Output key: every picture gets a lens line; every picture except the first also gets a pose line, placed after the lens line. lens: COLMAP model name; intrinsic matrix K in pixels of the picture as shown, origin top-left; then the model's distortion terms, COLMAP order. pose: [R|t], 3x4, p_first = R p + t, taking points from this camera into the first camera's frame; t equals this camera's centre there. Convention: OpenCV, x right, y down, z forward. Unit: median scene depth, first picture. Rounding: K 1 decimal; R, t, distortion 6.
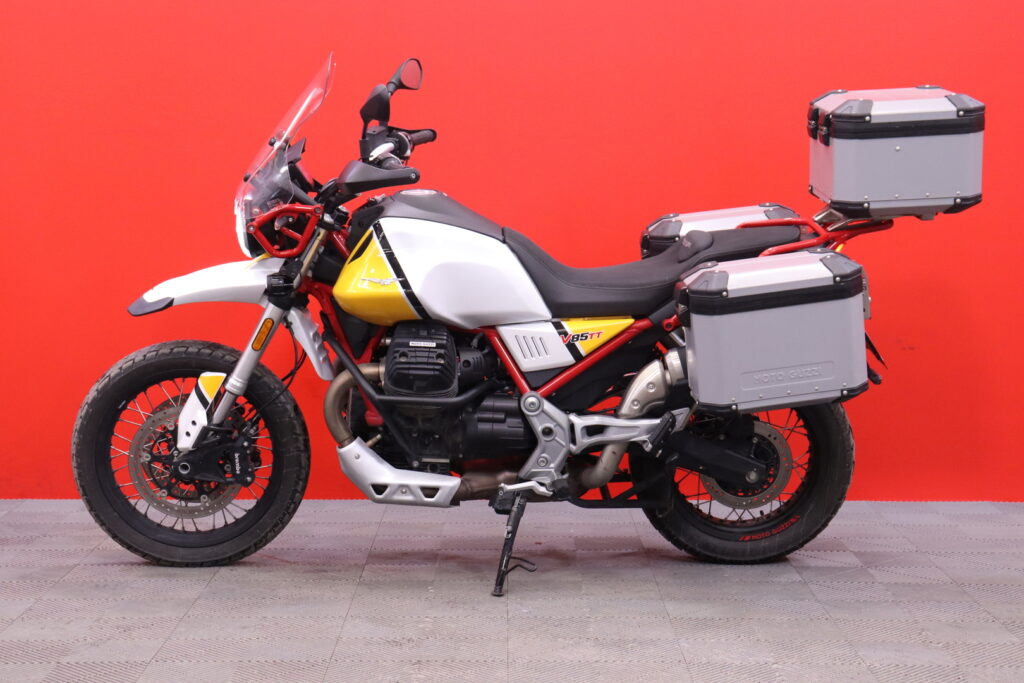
lens RADIAL K [[1776.4, 0, 512.0], [0, 1776.4, 341.5], [0, 0, 1]] dist [0.150498, 0.066336]
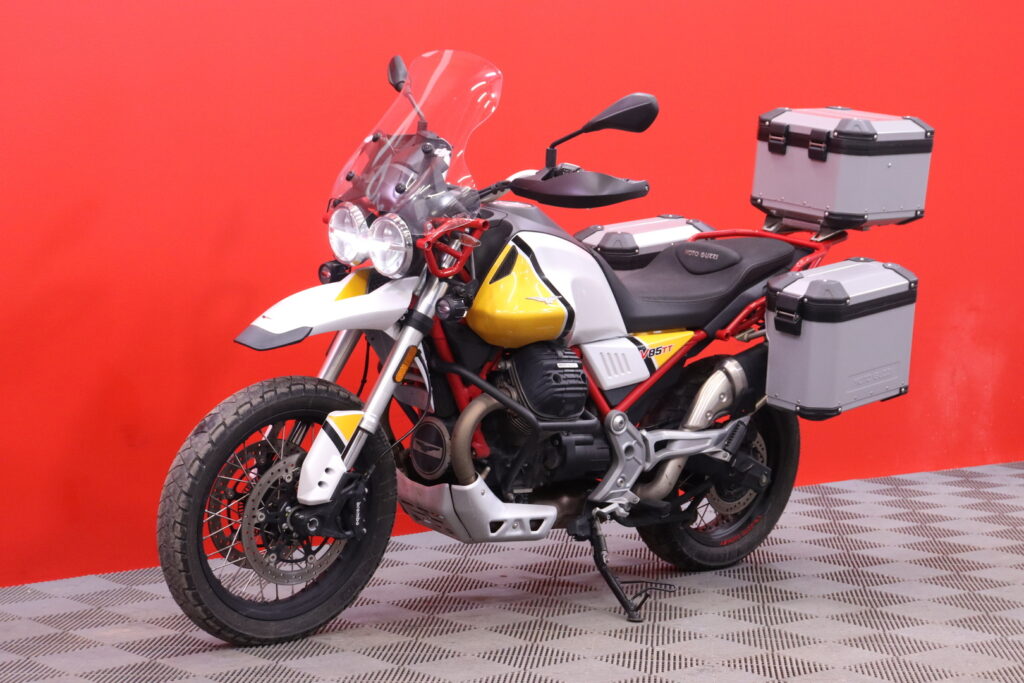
lens RADIAL K [[2146.6, 0, 512.0], [0, 2146.6, 341.5], [0, 0, 1]] dist [0.236679, -0.055616]
pose [[0.750656, -0.040669, 0.659440, -0.799651], [0.047956, 0.998825, 0.007010, -0.019941], [-0.658951, 0.026362, 0.751724, 0.156760]]
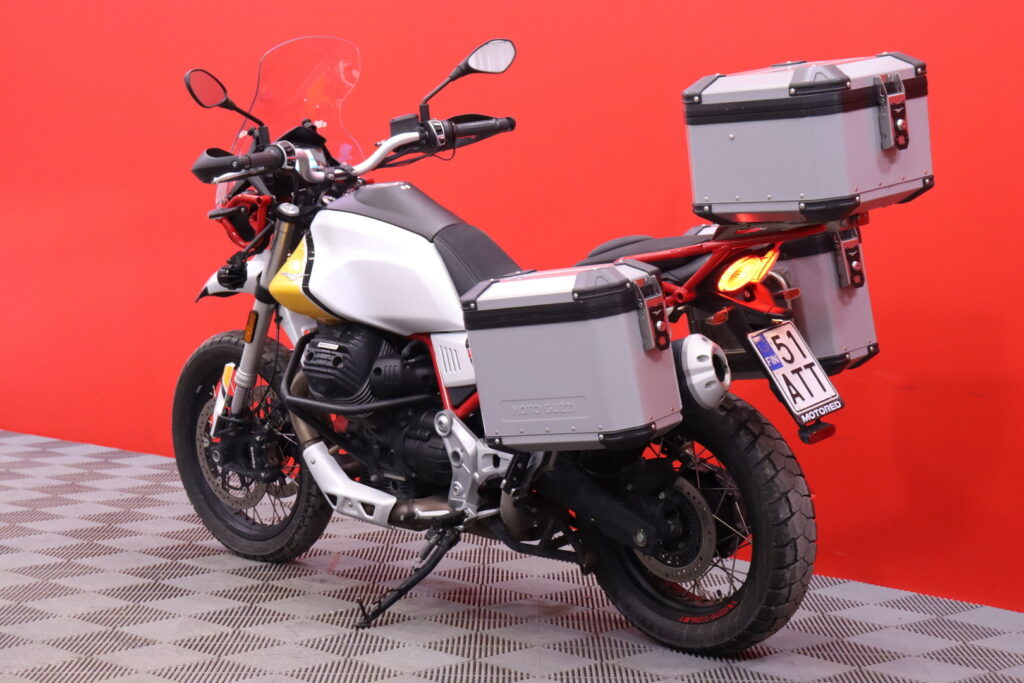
lens RADIAL K [[2095.9, 0, 512.0], [0, 2095.9, 341.5], [0, 0, 1]] dist [0.286382, -0.002465]
pose [[0.713455, 0.065676, -0.697616, 0.763548], [-0.078217, 0.996840, 0.013854, -0.022905], [0.696322, 0.044681, 0.716338, 0.267943]]
